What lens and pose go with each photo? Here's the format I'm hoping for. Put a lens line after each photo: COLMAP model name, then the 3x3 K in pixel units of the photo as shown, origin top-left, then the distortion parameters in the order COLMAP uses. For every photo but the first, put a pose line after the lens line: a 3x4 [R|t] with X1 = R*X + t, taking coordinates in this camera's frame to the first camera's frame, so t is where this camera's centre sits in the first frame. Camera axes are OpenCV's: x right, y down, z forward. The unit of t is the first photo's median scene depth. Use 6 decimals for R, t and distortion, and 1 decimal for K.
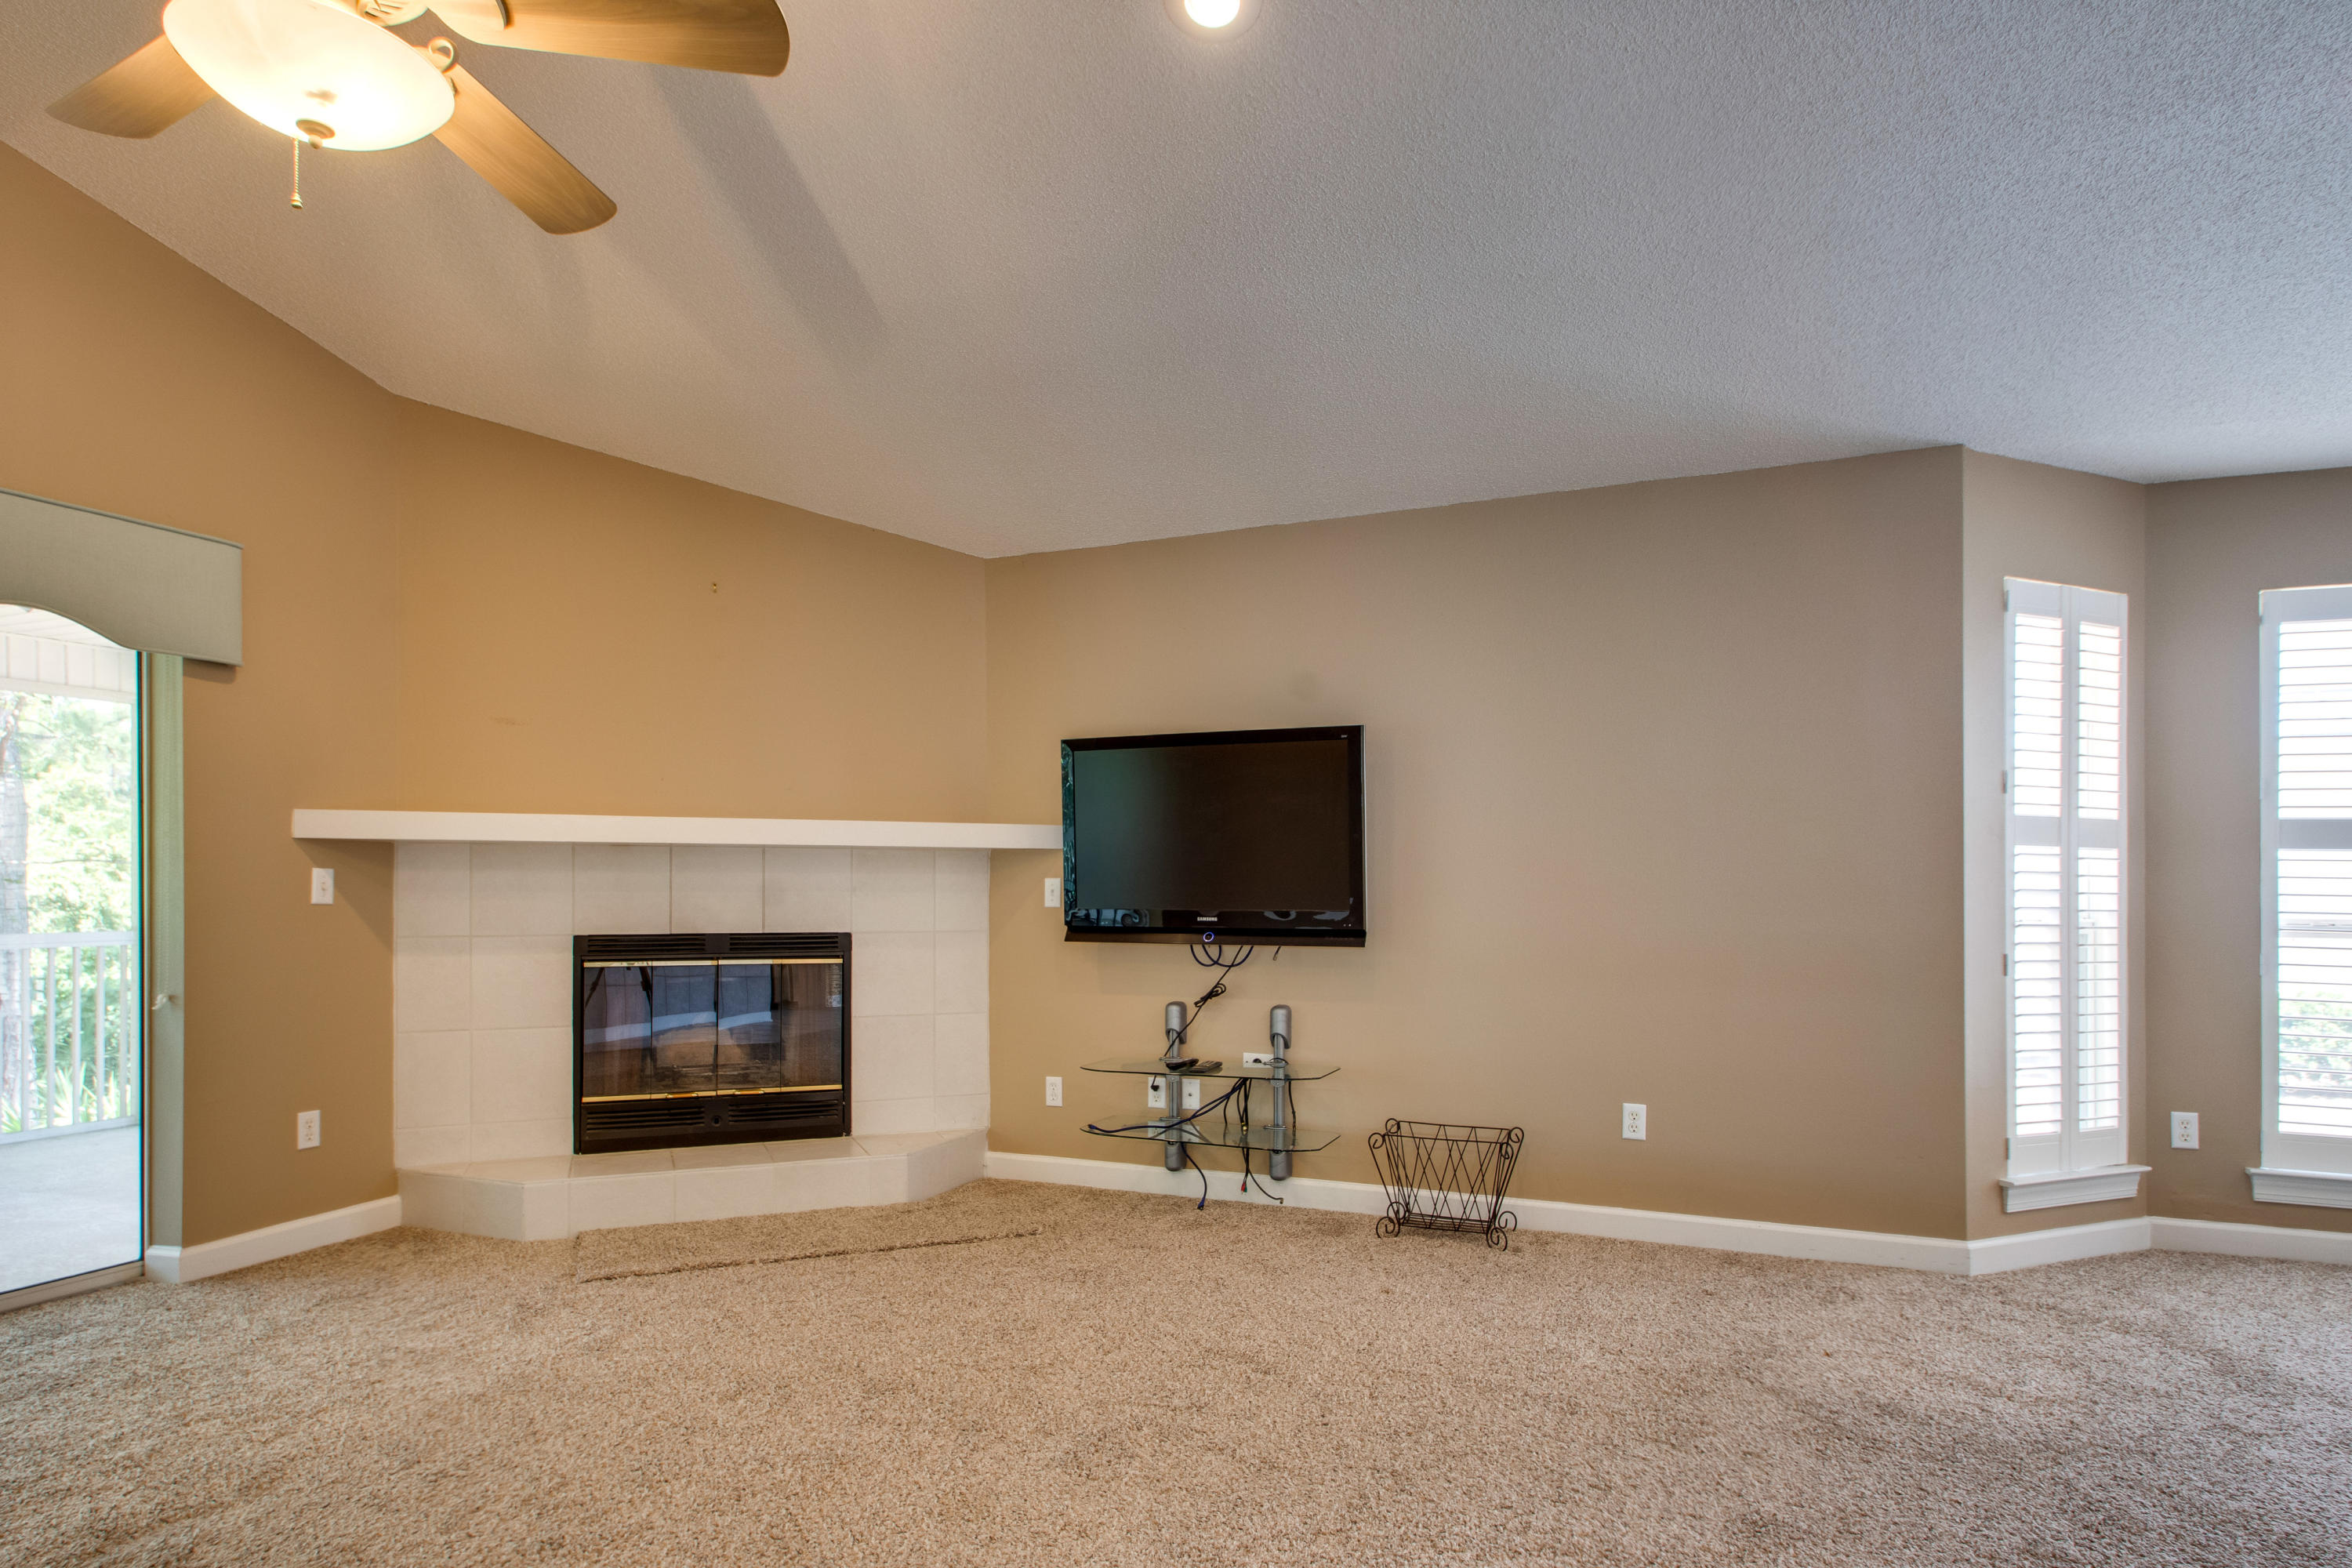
lens RADIAL K [[1298.1, 0, 1146.0], [0, 1298.1, 886.8], [0, 0, 1]] dist [0.019732, -0.012328]
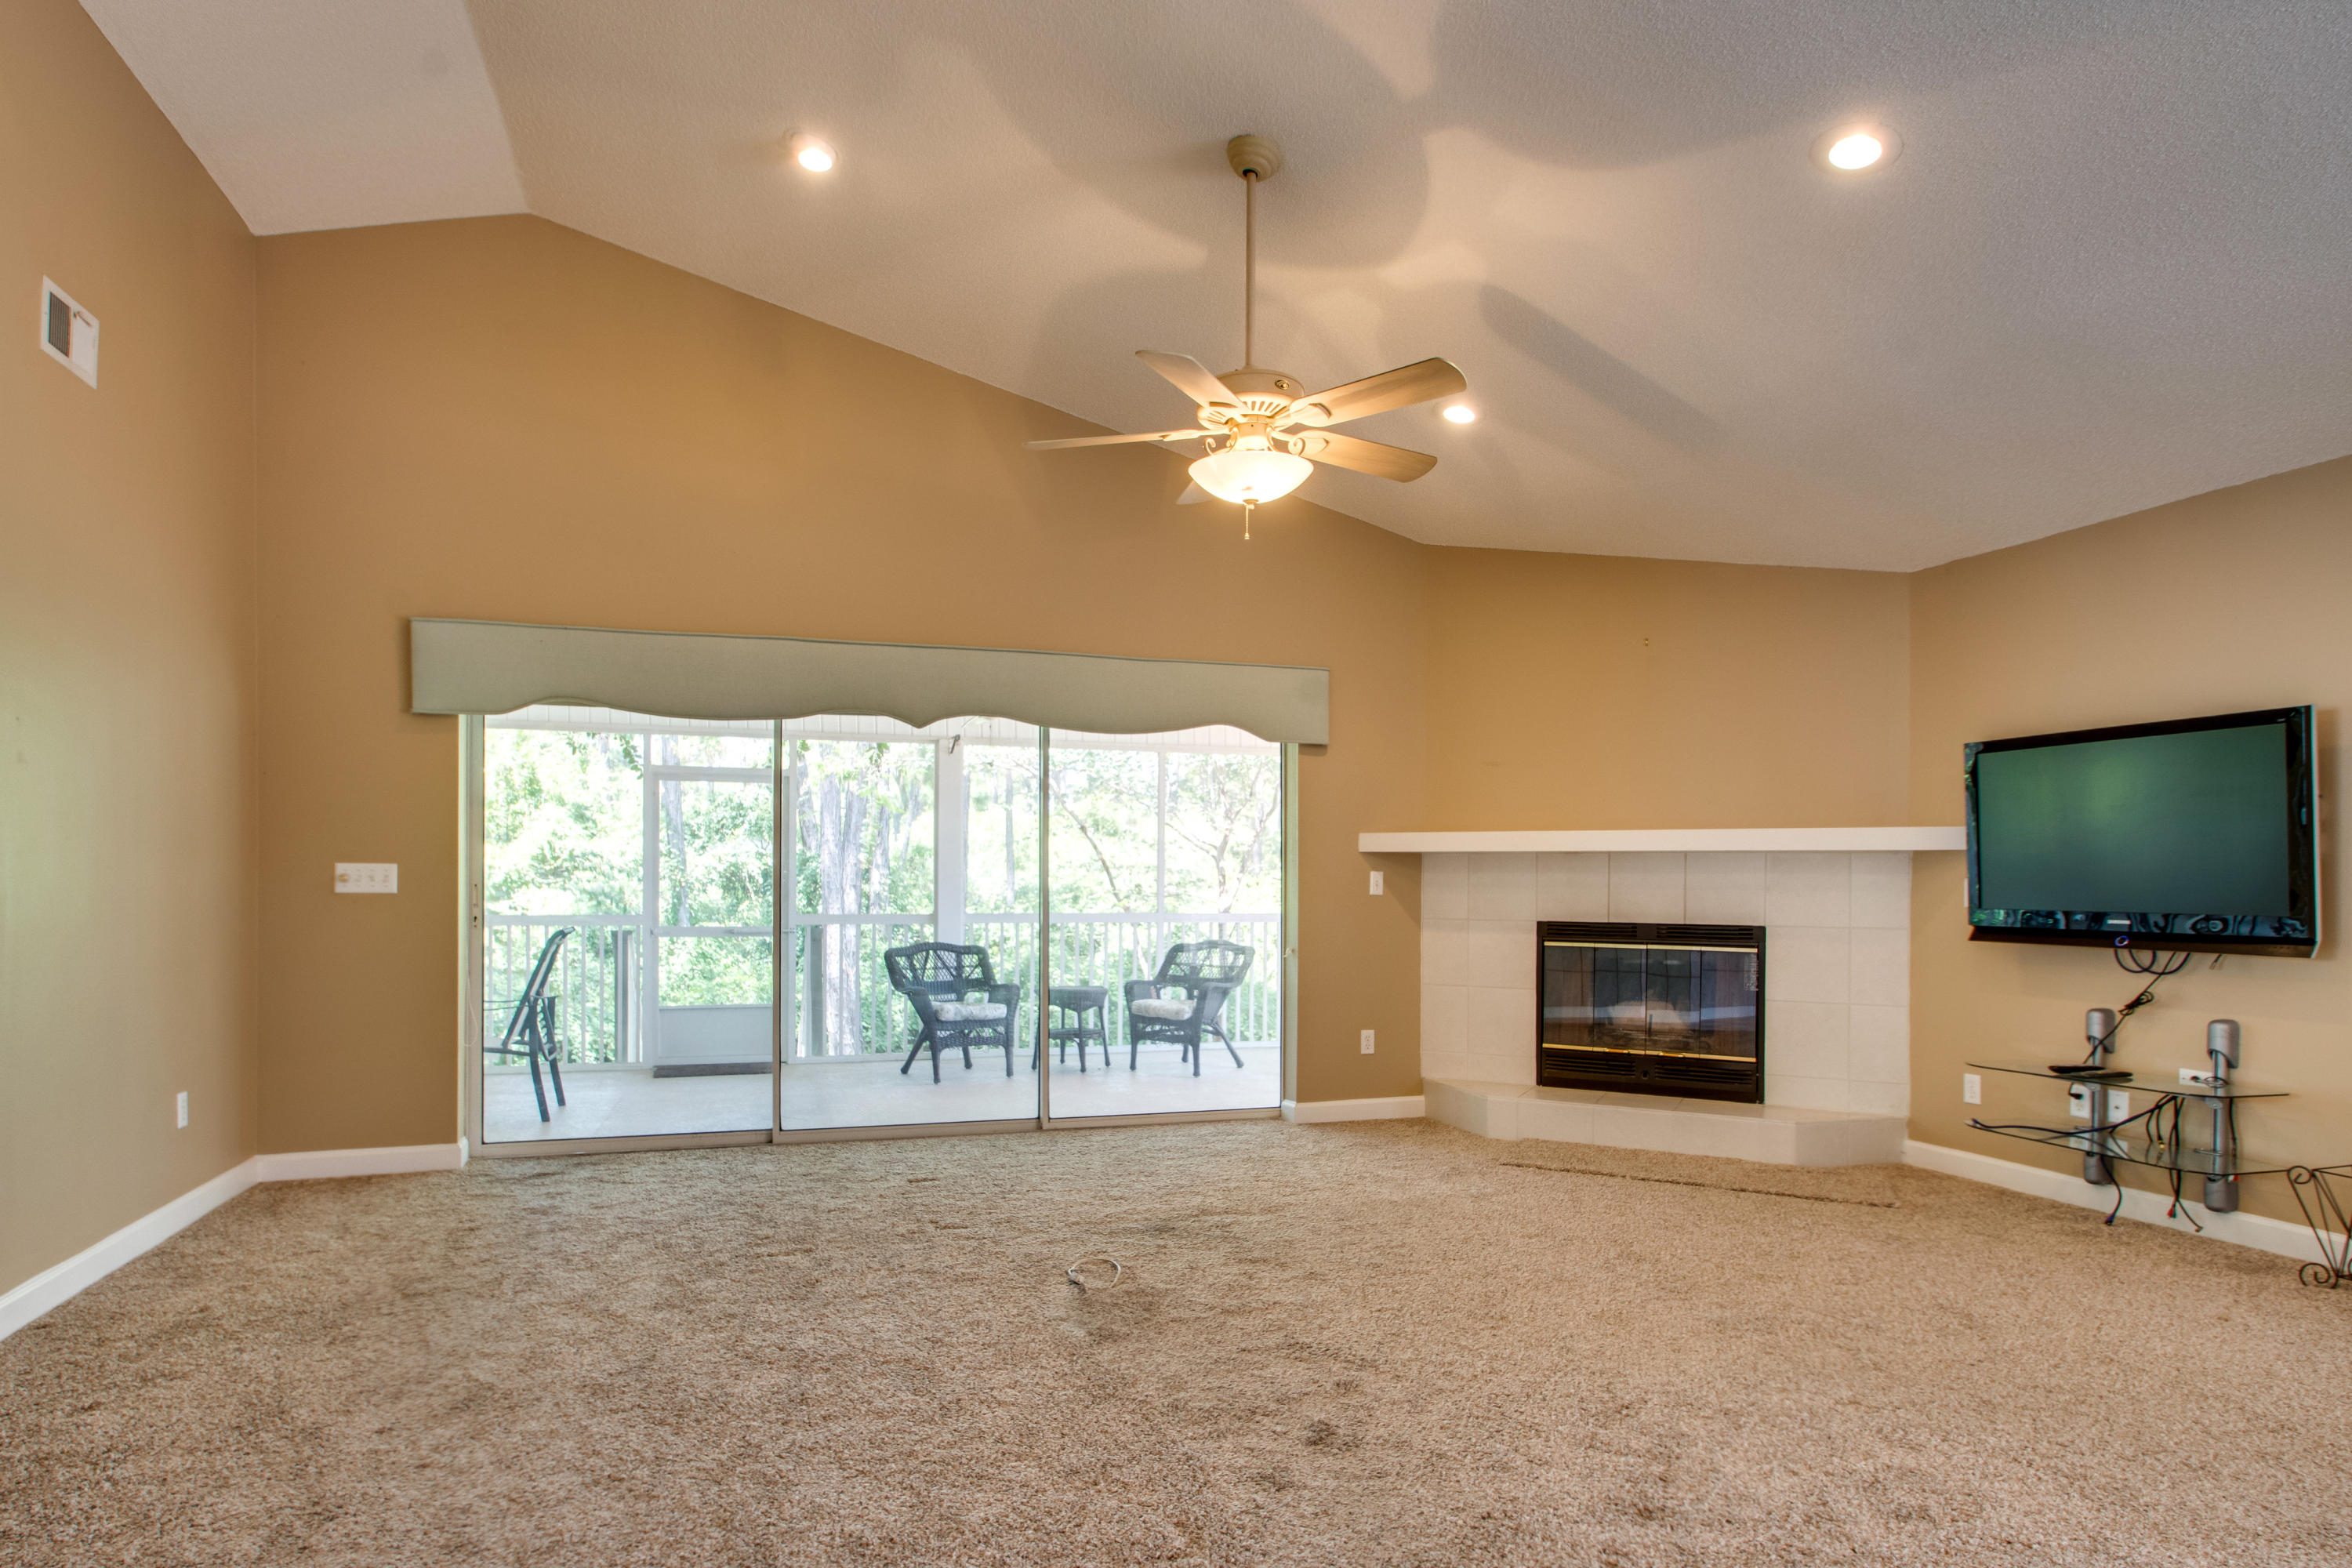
lens RADIAL K [[1298.1, 0, 1146.0], [0, 1298.1, 886.8], [0, 0, 1]] dist [0.019732, -0.012328]
pose [[0.640357, 0.004592, -0.768064, 0.356143], [-0.006167, 0.999981, 0.000837, 0.003848], [0.768053, 0.004200, 0.640373, -0.174184]]
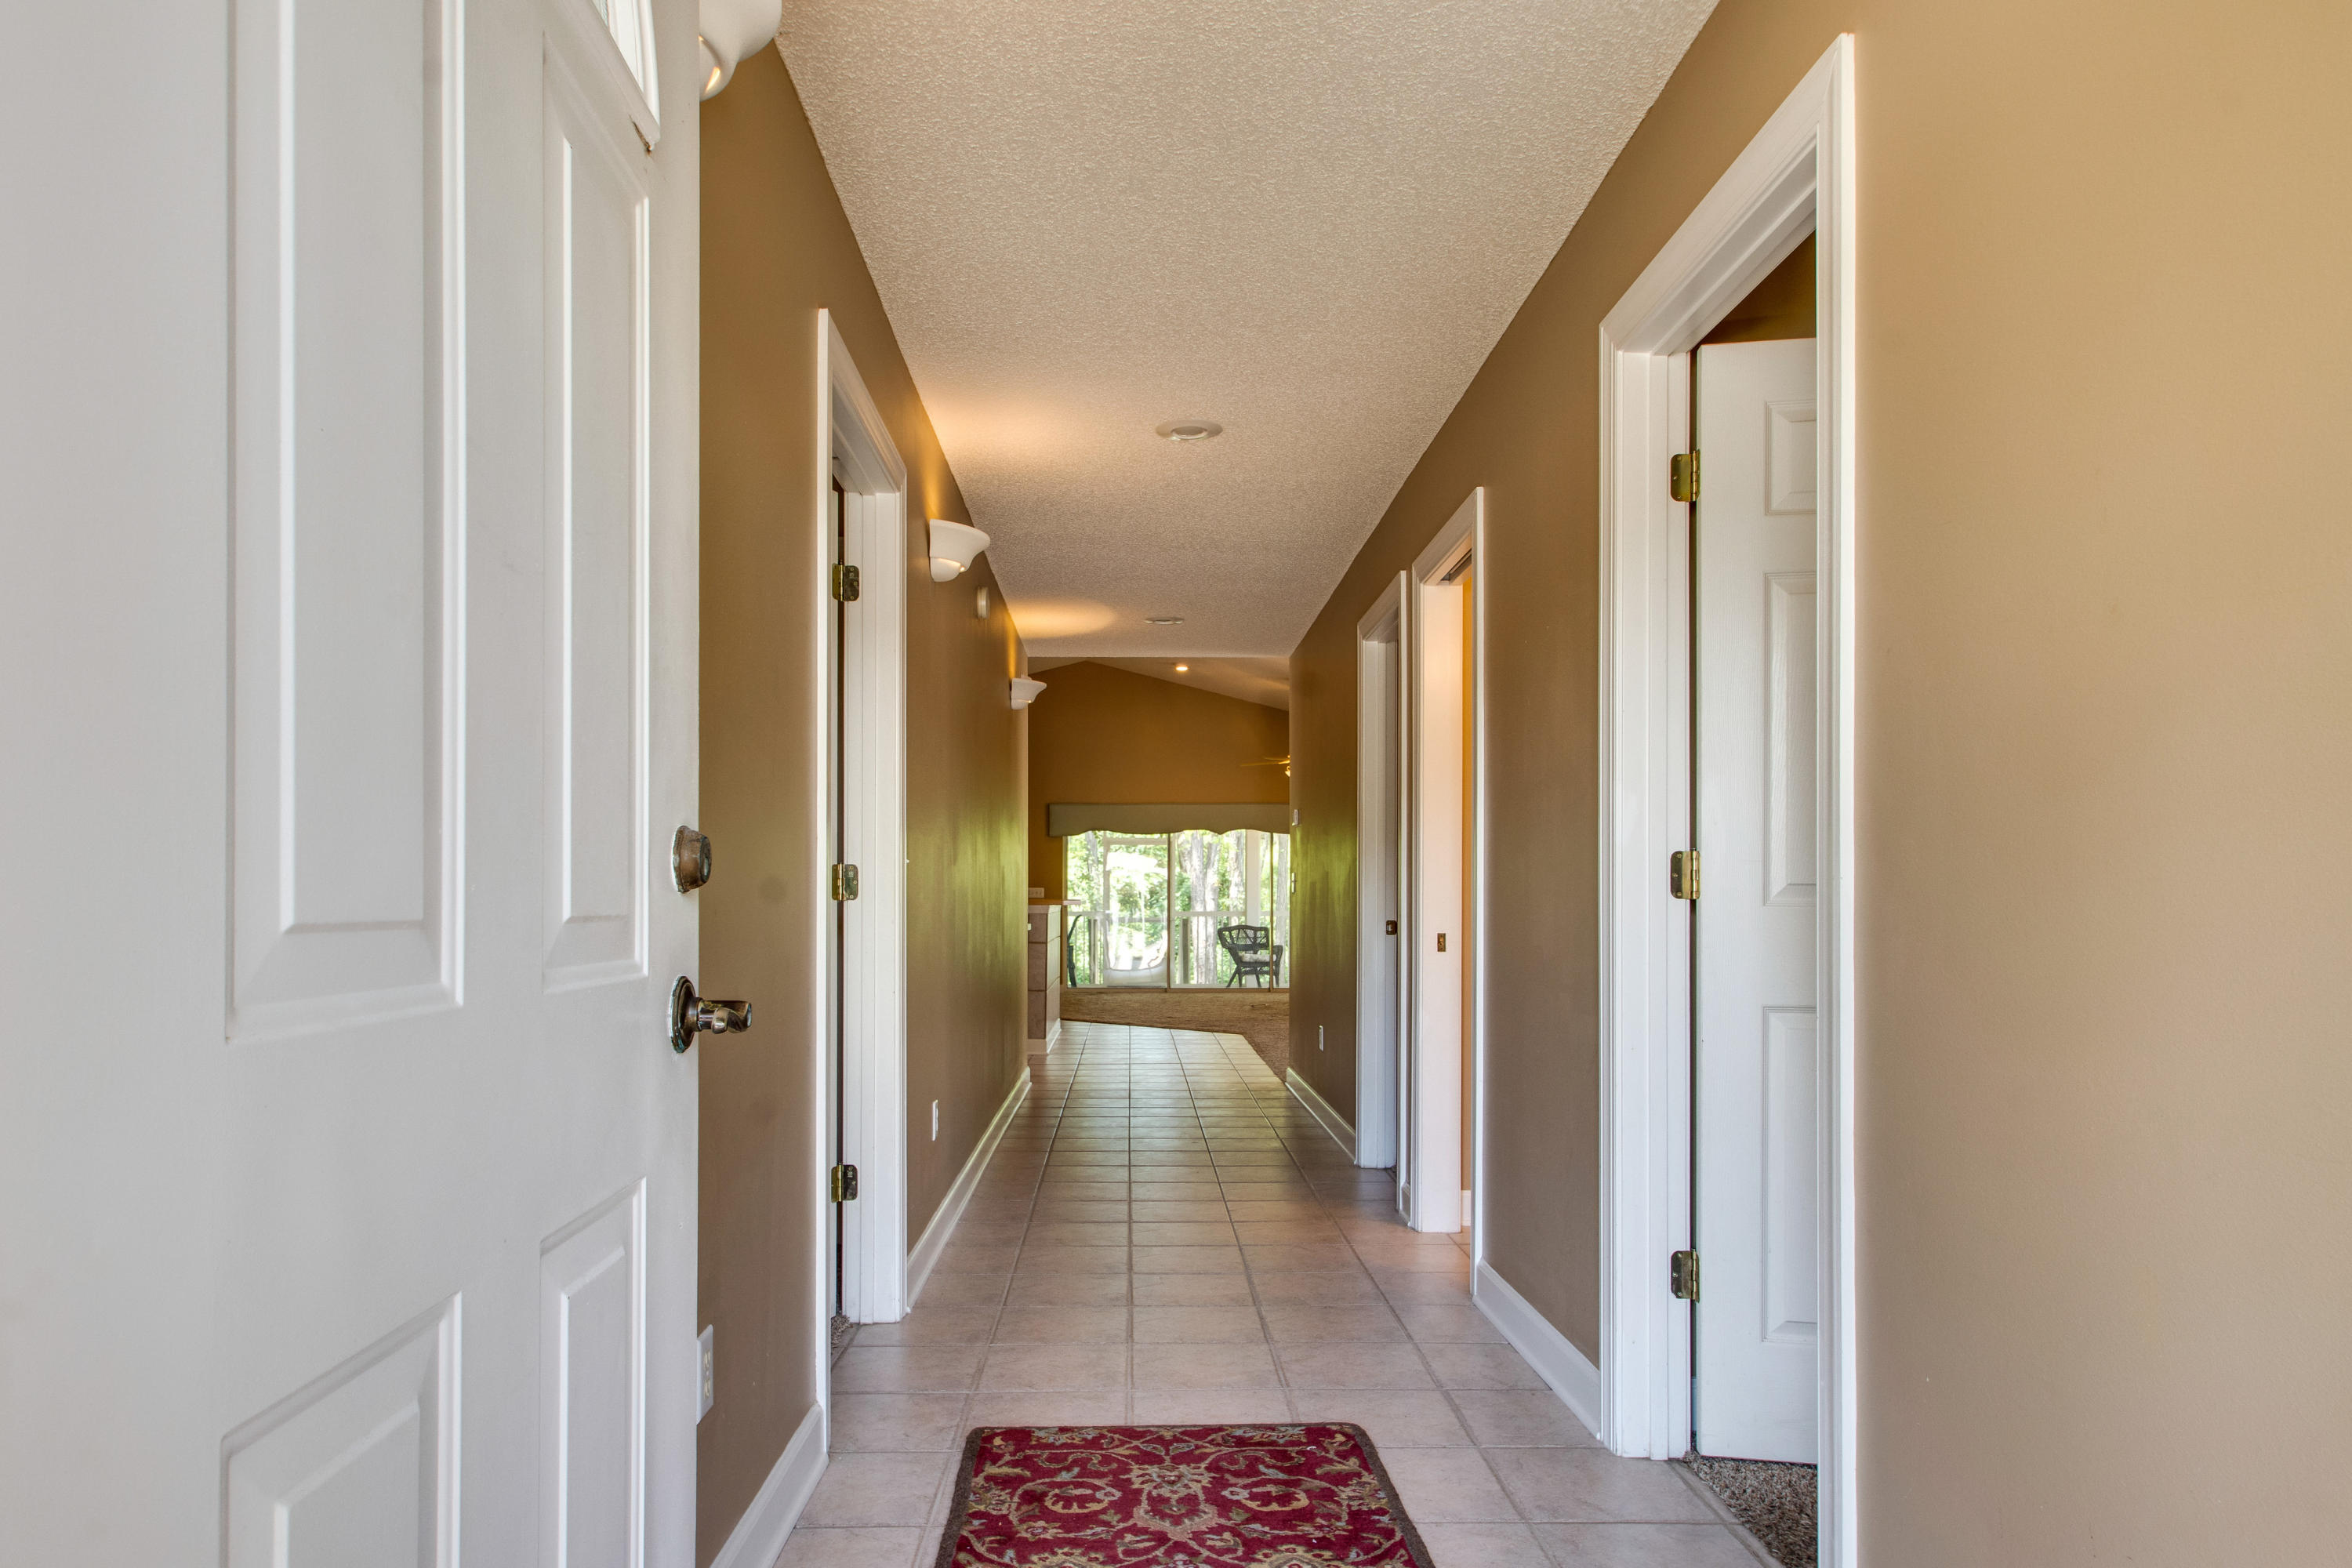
lens RADIAL K [[1431.0, 0, 1136.7], [0, 1431.0, 844.7], [0, 0, 1]] dist [0.014736, -0.000242]
pose [[0.393782, -0.033720, -0.918585, 2.672530], [-0.007090, 0.999186, -0.039718, 0.026669], [0.919177, 0.022153, 0.393222, -1.240754]]
